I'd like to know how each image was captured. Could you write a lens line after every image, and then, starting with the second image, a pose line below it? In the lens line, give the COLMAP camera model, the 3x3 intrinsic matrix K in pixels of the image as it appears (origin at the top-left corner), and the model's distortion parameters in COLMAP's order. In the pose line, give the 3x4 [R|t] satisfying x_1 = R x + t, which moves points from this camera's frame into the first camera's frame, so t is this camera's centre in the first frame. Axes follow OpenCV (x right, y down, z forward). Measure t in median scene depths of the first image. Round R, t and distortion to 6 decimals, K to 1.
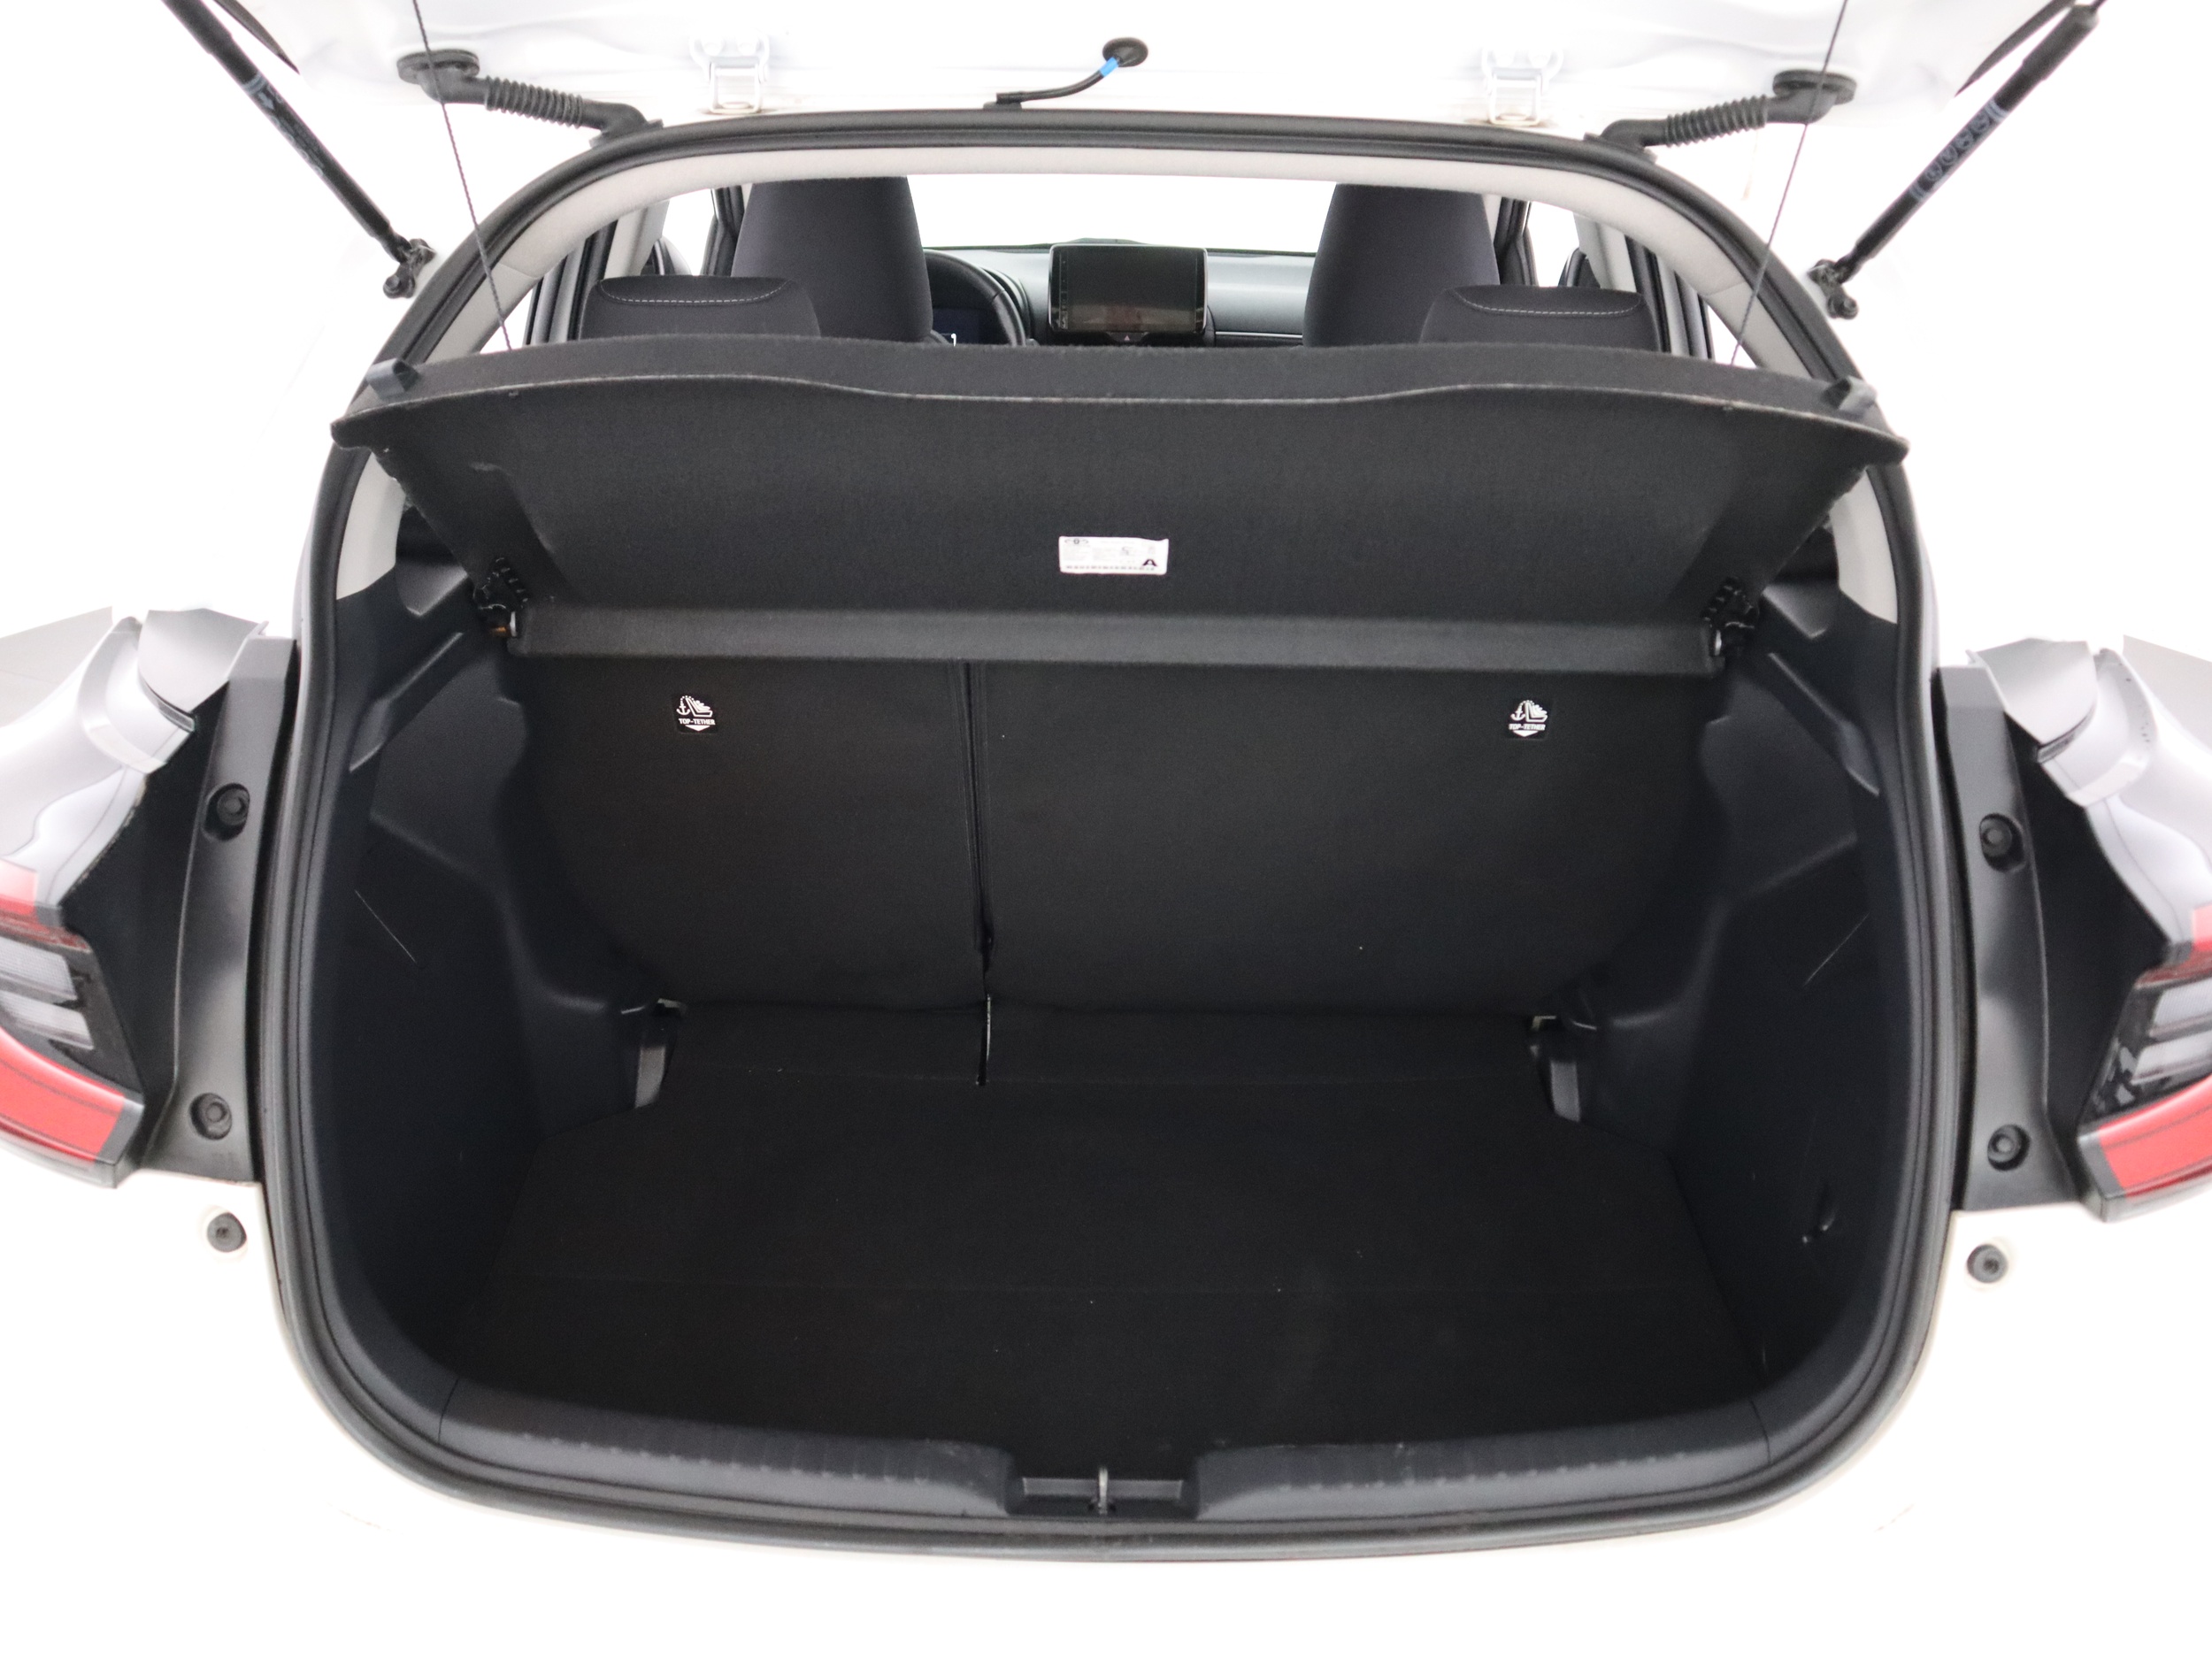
lens RADIAL K [[1740.4, 0, 1106.0], [0, 1740.4, 833.0], [0, 0, 1]] dist [-0.089268, -0.000400]
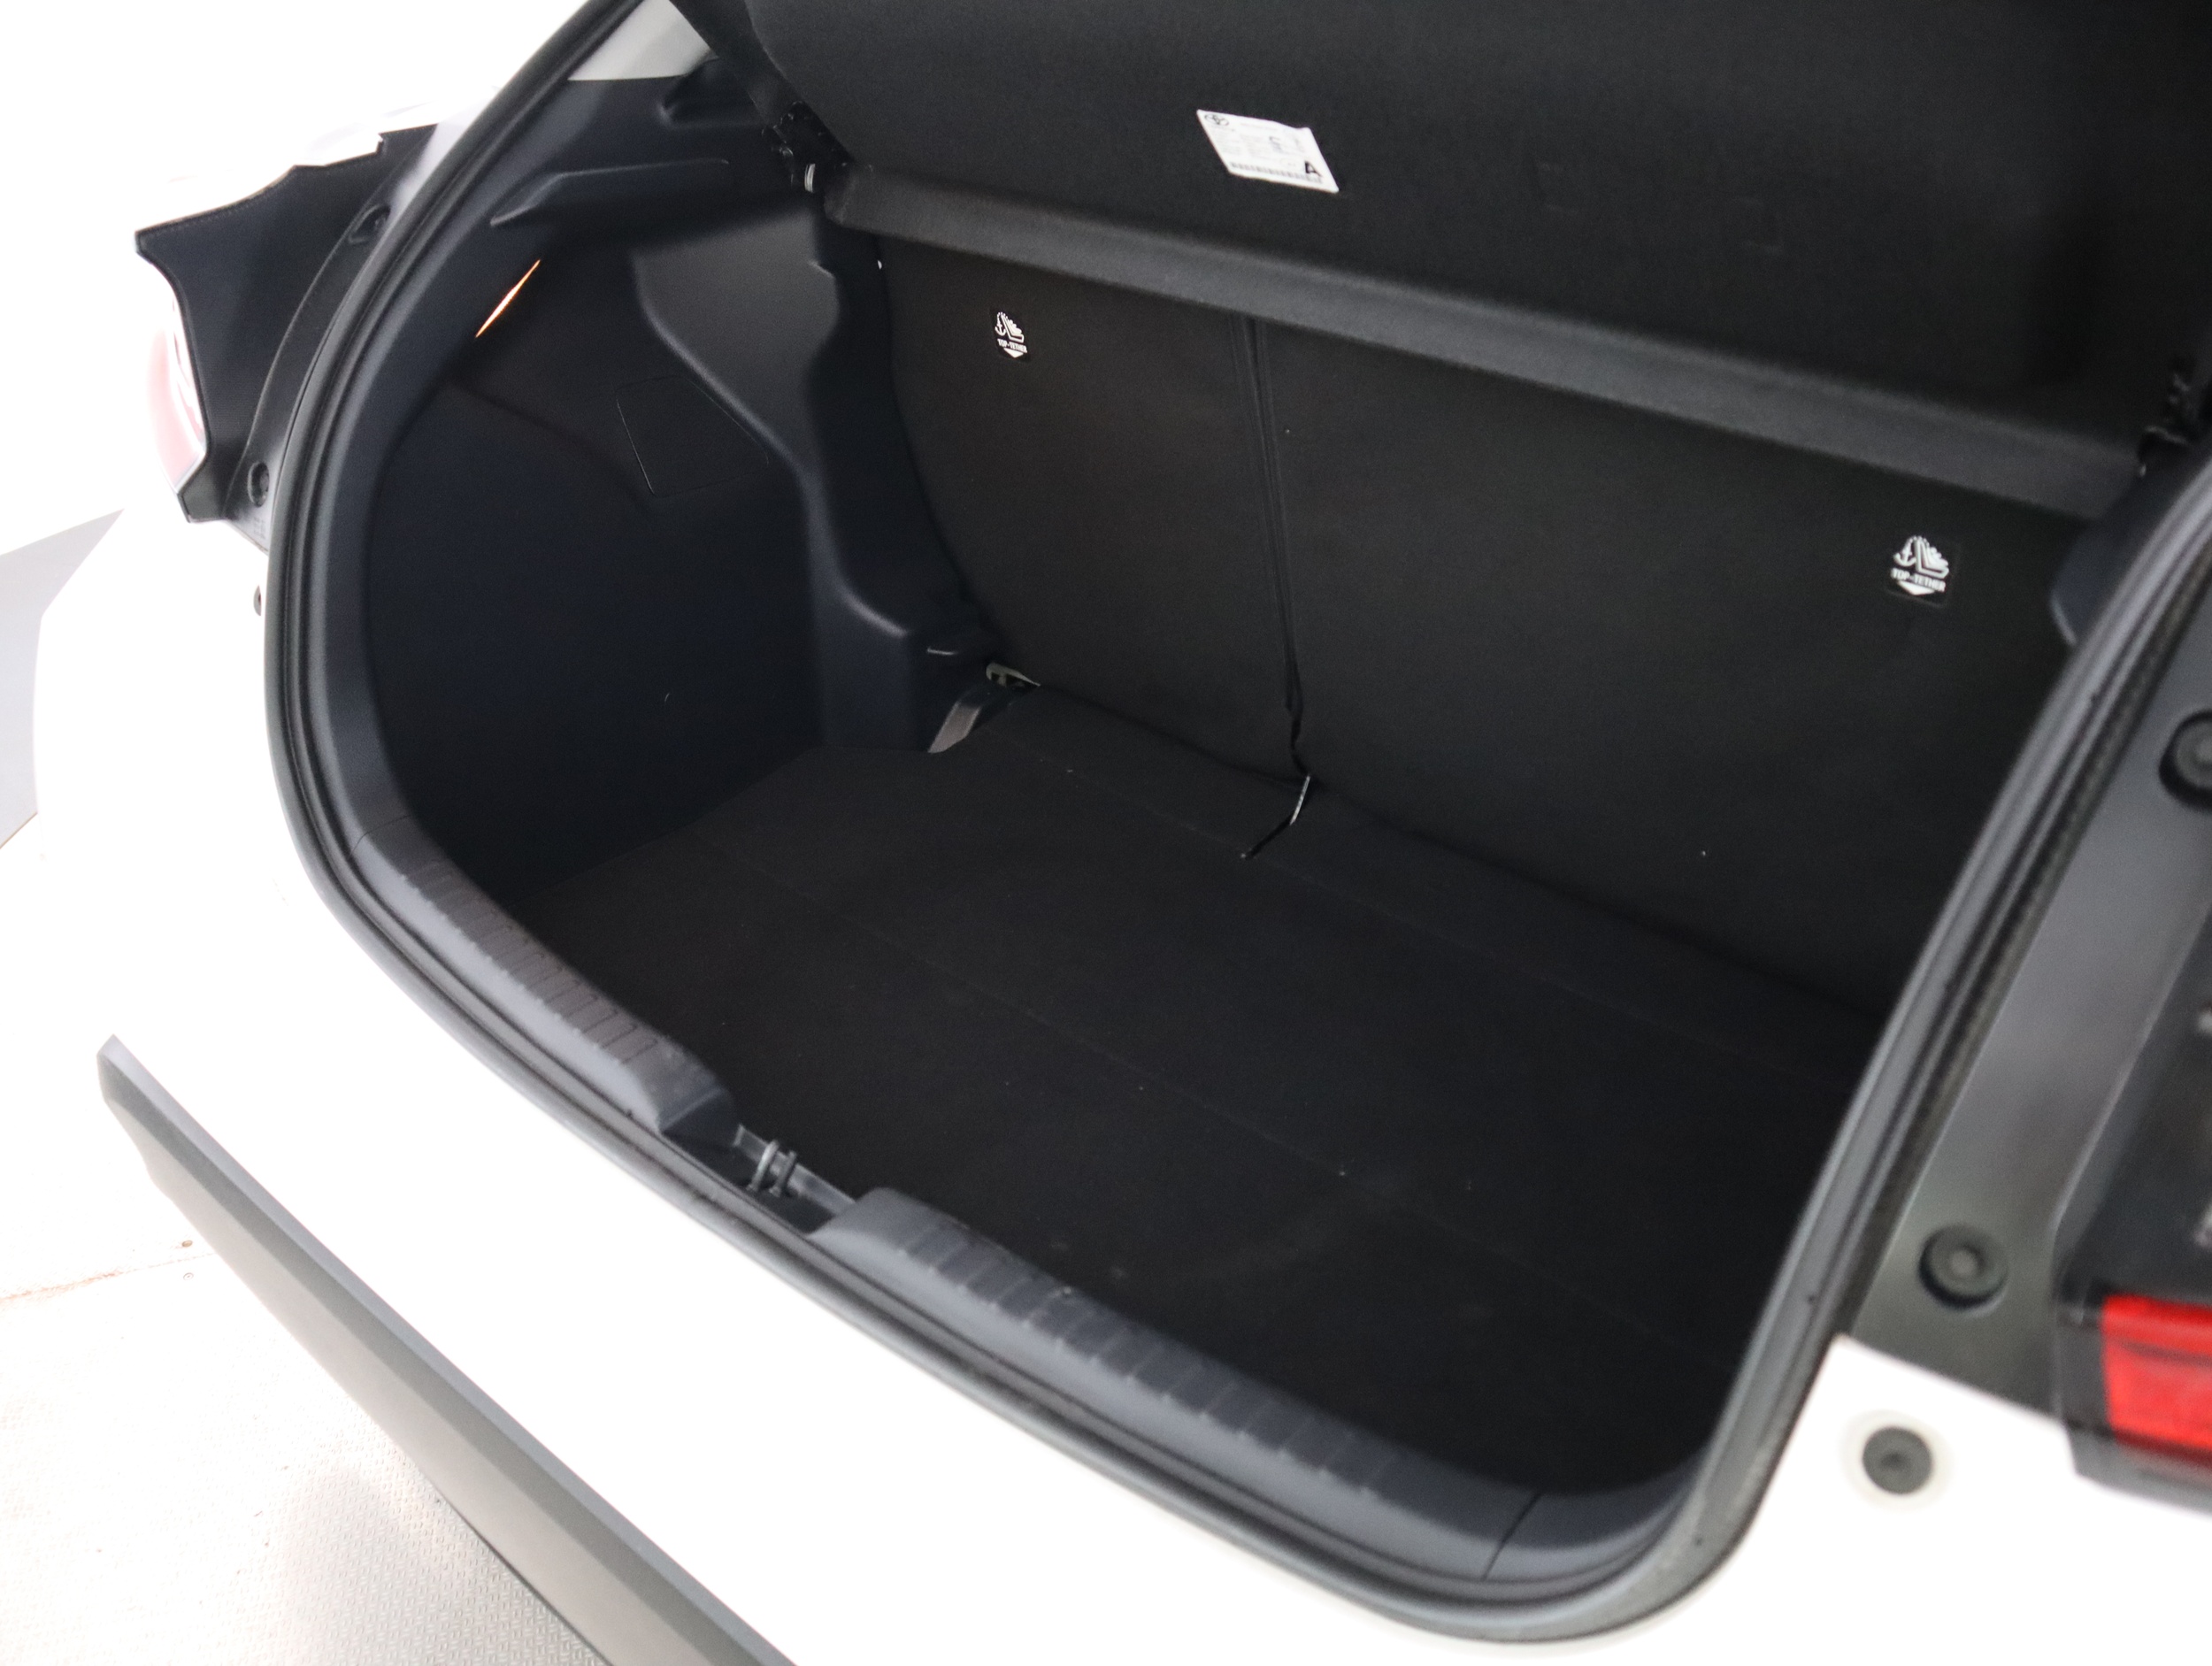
lens RADIAL K [[1740.4, 0, 1106.0], [0, 1740.4, 833.0], [0, 0, 1]] dist [-0.089268, -0.000400]
pose [[0.785308, 0.330580, -0.523457, 0.407757], [-0.308626, 0.941995, 0.131890, 0.048220], [0.536695, 0.057978, 0.841782, 0.278580]]
